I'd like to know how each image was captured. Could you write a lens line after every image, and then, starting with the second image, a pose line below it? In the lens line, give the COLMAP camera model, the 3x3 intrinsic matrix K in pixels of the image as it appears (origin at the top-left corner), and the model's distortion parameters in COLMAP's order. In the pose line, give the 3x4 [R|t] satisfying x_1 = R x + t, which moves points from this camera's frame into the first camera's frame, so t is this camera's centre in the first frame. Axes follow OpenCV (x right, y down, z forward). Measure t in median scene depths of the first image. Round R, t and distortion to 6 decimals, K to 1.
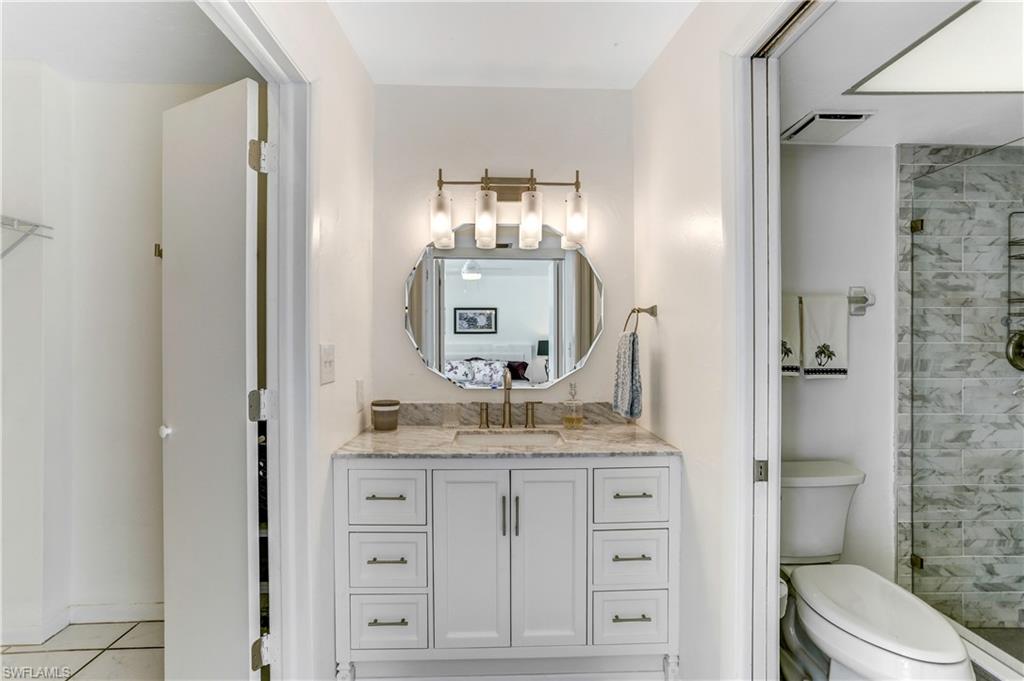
lens RADIAL K [[495.1, 0, 508.8], [0, 495.1, 338.3], [0, 0, 1]] dist [-0.044958, 0.024006]
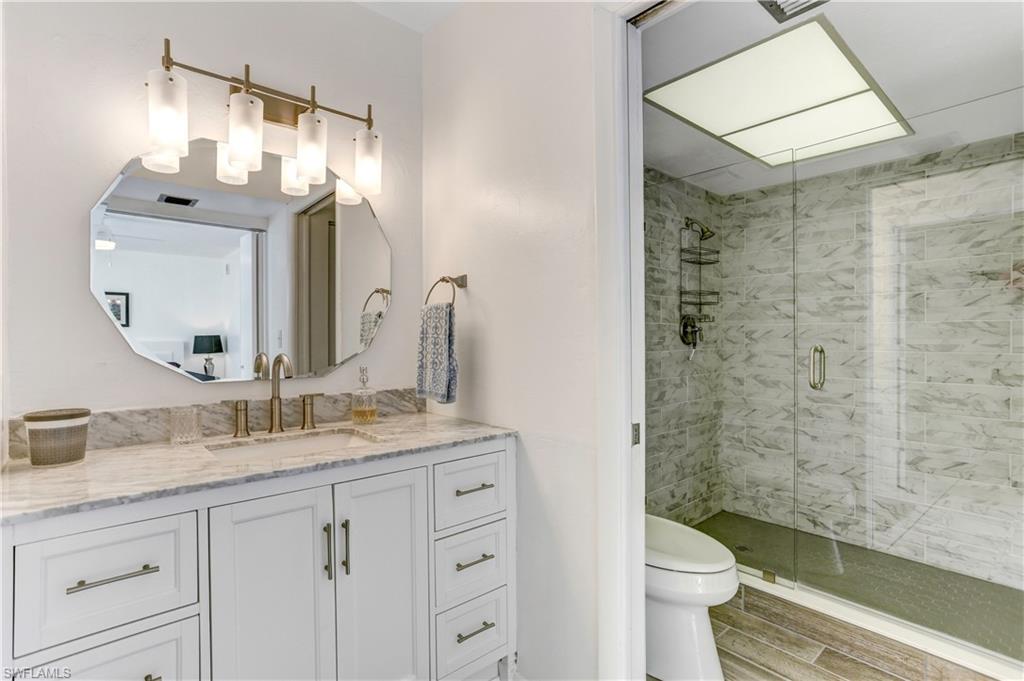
lens RADIAL K [[495.1, 0, 504.3], [0, 495.1, 340.2], [0, 0, 1]] dist [-0.044958, 0.024006]
pose [[0.771819, -0.004898, 0.635823, -0.218079], [0.004790, 0.999987, 0.001888, 0.049618], [-0.635824, 0.001588, 0.771832, 0.255525]]
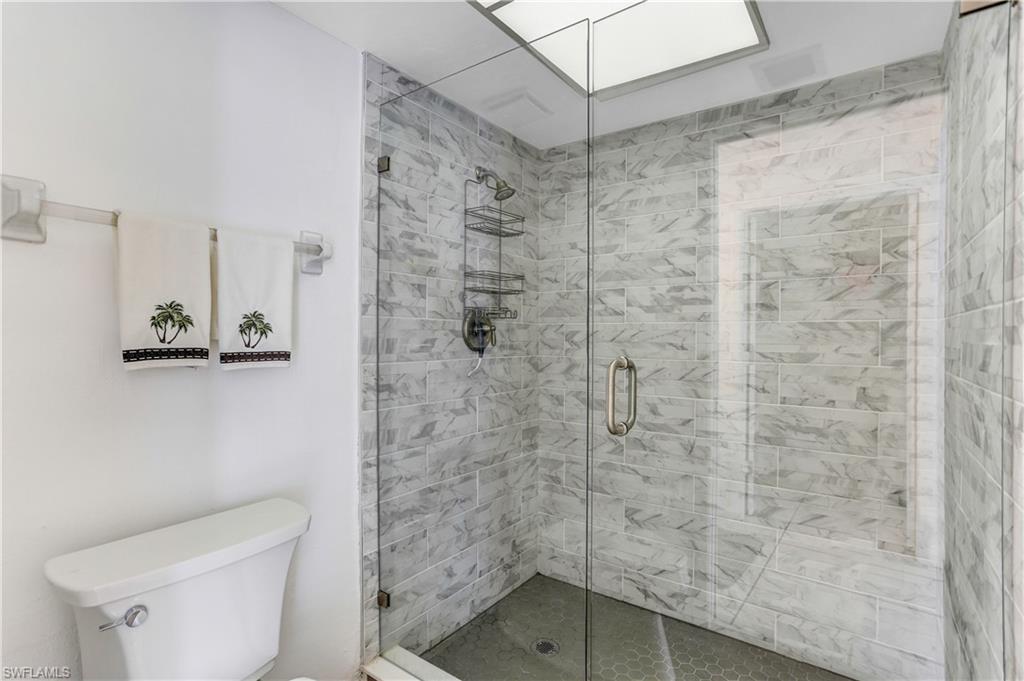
lens RADIAL K [[495.1, 0, 505.3], [0, 495.1, 339.9], [0, 0, 1]] dist [-0.044958, 0.024006]
pose [[0.618553, -0.000933, 0.785743, 0.344197], [-0.002598, 0.999991, 0.003233, 0.042747], [-0.785739, -0.004041, 0.618545, 0.361136]]
